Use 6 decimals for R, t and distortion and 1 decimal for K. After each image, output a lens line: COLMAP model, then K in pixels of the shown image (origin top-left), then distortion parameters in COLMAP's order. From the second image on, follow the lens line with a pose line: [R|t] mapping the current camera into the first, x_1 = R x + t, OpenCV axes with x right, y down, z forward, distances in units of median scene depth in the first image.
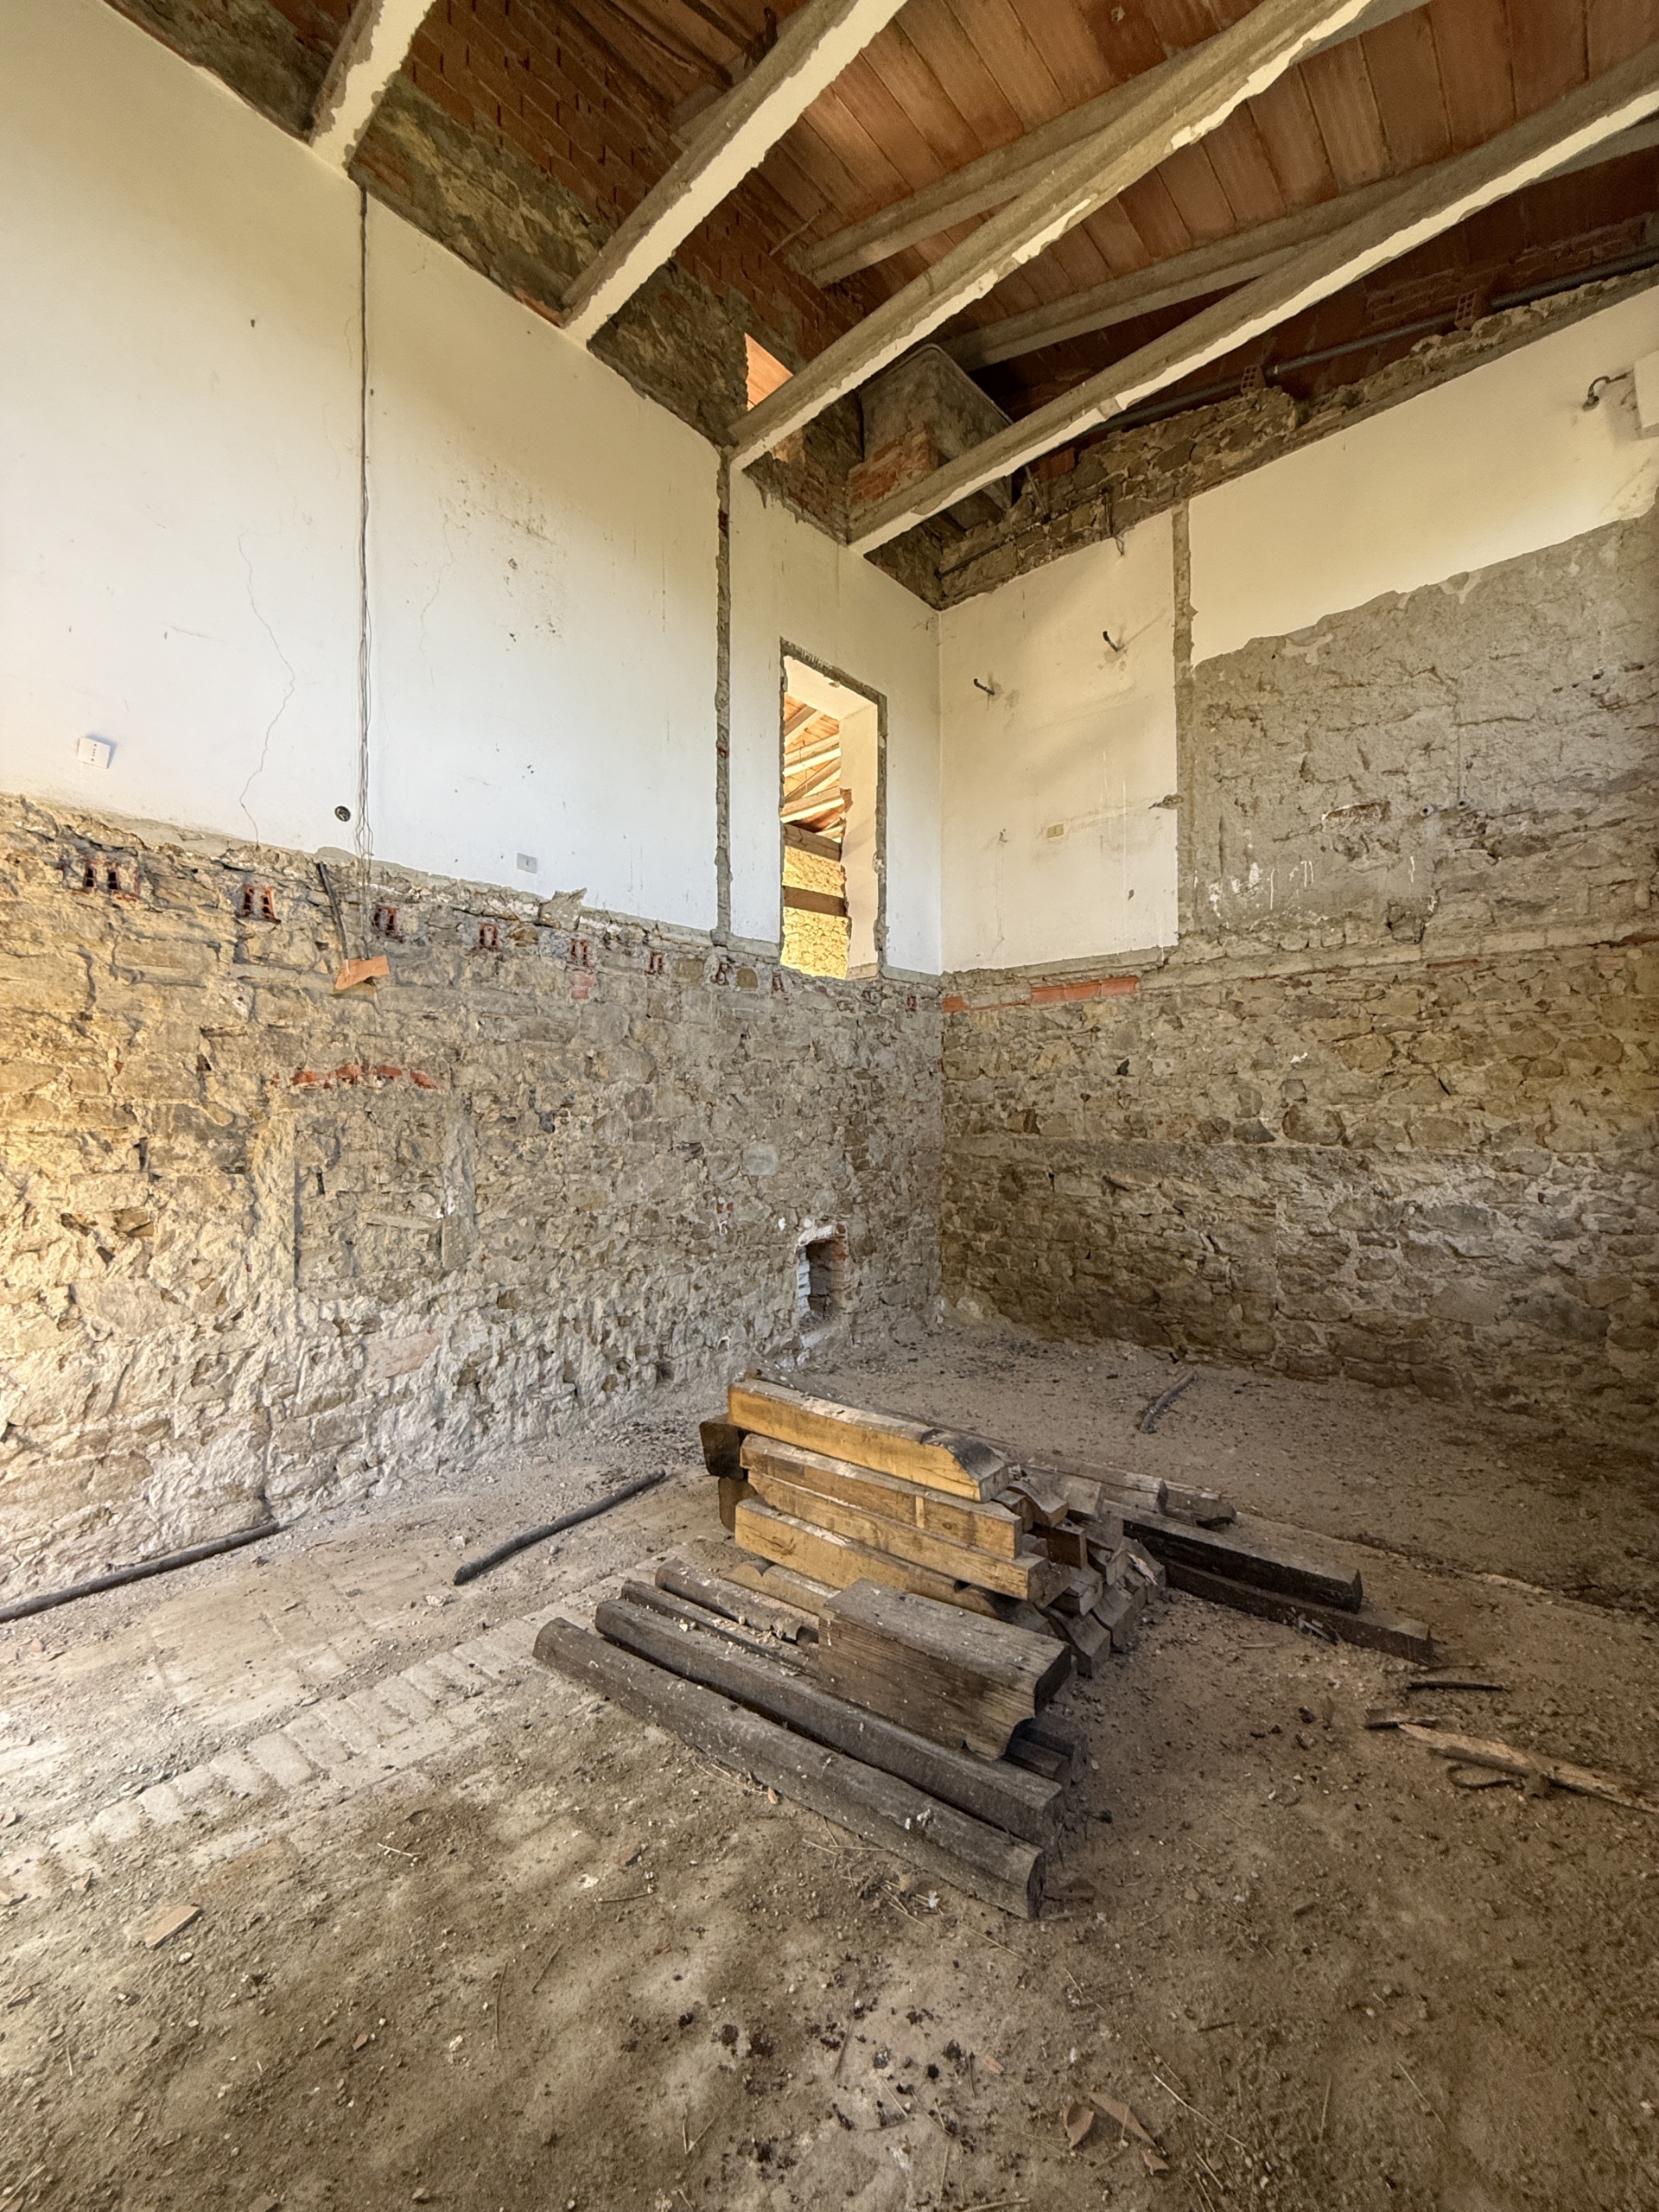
lens RADIAL K [[880.5, 0, 829.8], [0, 880.5, 1104.4], [0, 0, 1]] dist [-0.001503, 0.000217]
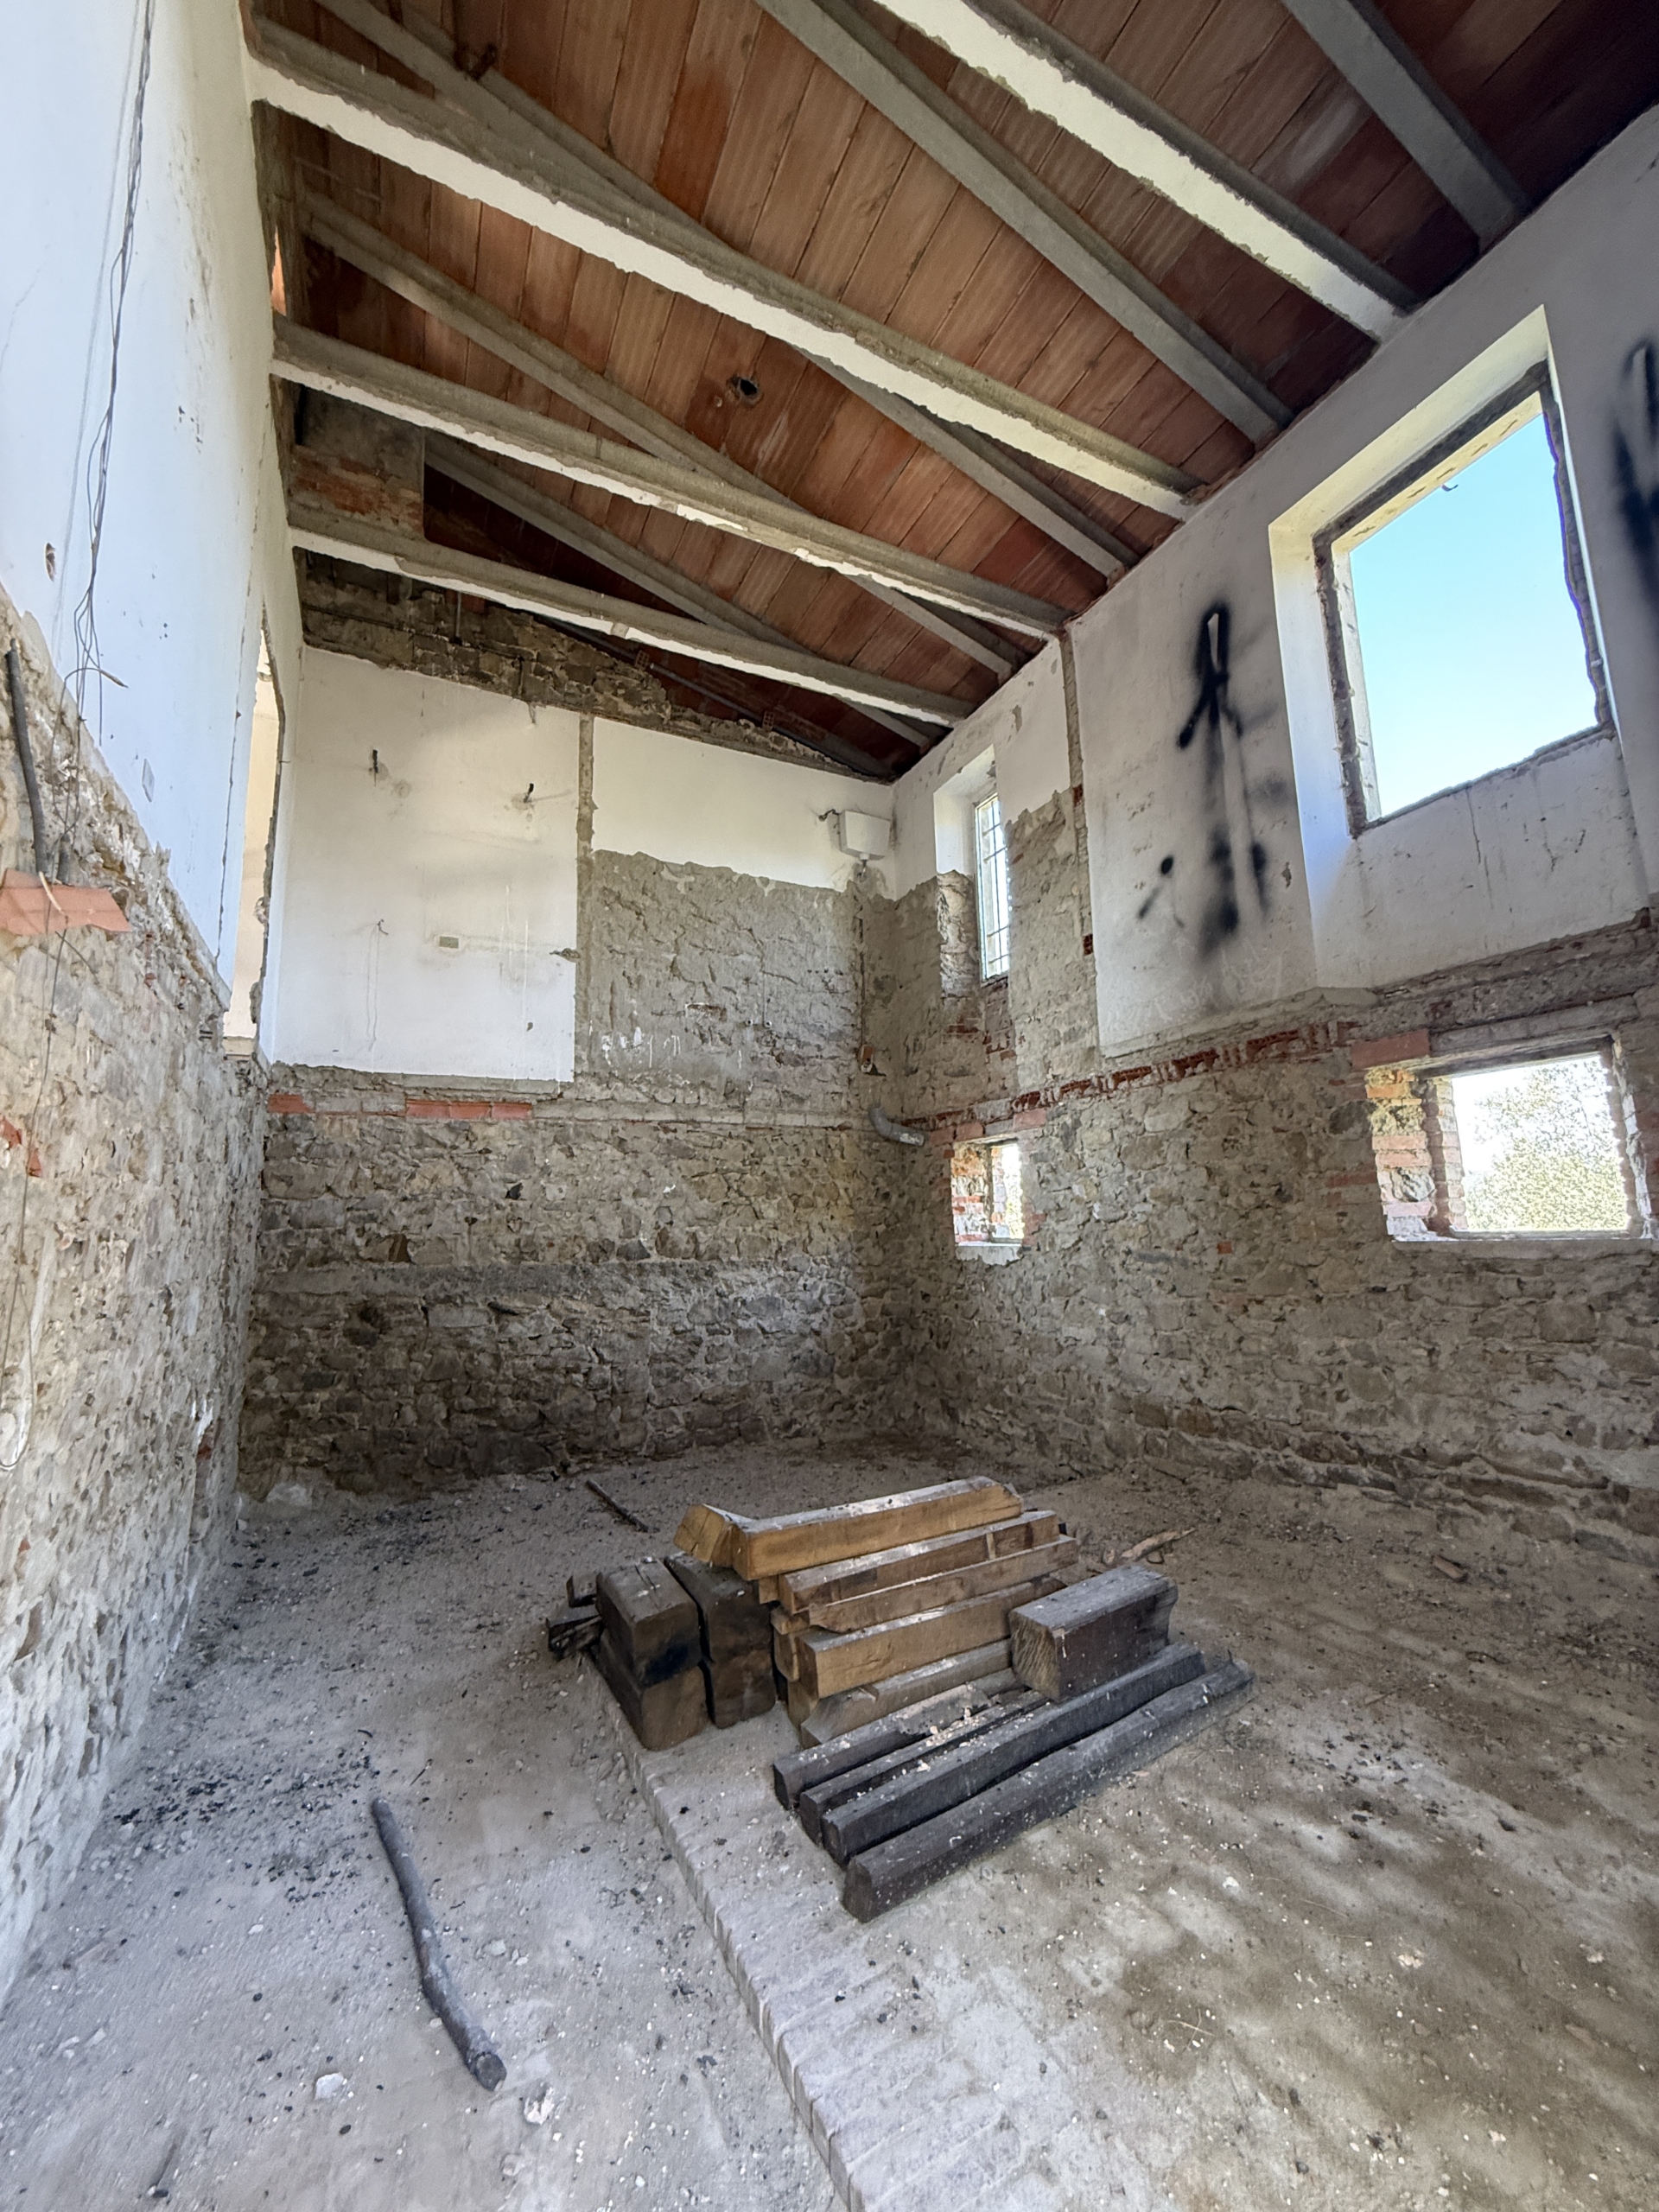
lens RADIAL K [[880.5, 0, 825.7], [0, 880.5, 1104.7], [0, 0, 1]] dist [-0.001503, 0.000217]
pose [[0.366694, 0.130432, 0.921153, -0.549586], [0.013499, 0.989273, -0.145452, 0.013462], [-0.930244, 0.065771, 0.361000, 0.335759]]
